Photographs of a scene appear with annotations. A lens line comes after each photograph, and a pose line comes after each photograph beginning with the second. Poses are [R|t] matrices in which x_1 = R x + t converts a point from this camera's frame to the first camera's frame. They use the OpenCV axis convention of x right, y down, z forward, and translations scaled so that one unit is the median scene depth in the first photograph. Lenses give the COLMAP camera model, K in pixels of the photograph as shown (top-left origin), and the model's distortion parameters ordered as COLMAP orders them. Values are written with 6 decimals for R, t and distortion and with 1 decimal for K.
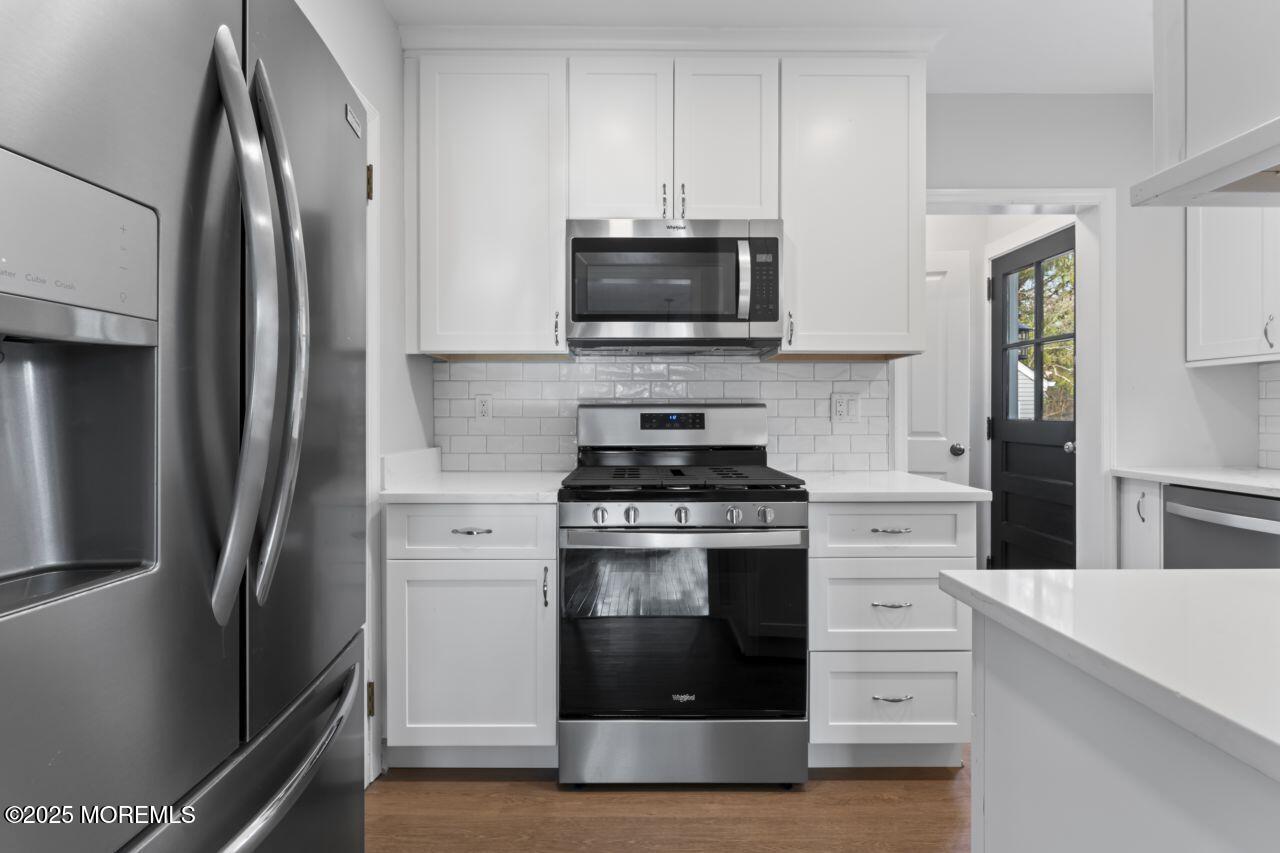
lens RADIAL K [[588.7, 0, 635.4], [0, 588.7, 428.8], [0, 0, 1]] dist [0.001437, 0.000125]
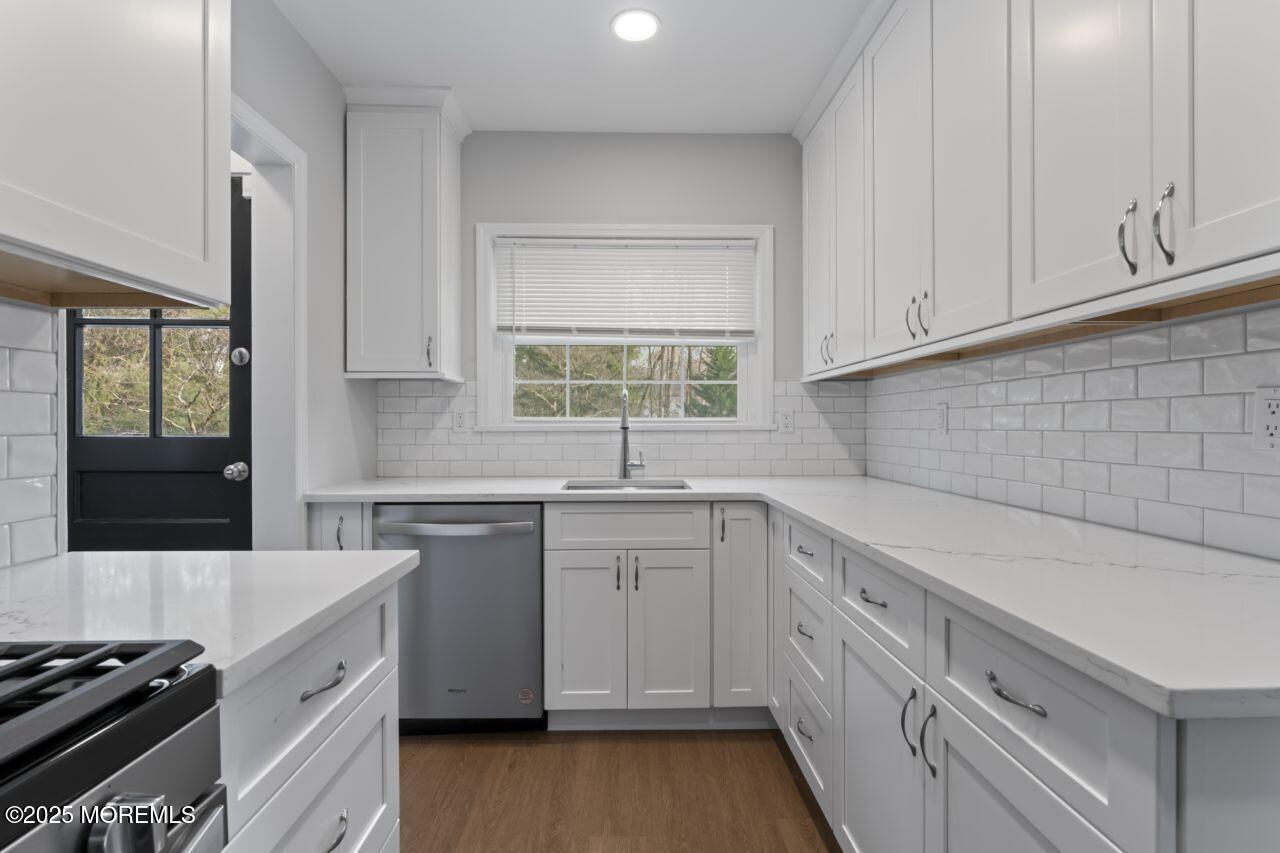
lens RADIAL K [[588.7, 0, 635.4], [0, 588.7, 428.8], [0, 0, 1]] dist [0.001437, 0.000125]
pose [[-0.022286, -0.005804, 0.999735, -0.024647], [0.028017, 0.999587, 0.006428, -0.015451], [-0.999359, 0.028152, -0.022114, 0.562412]]
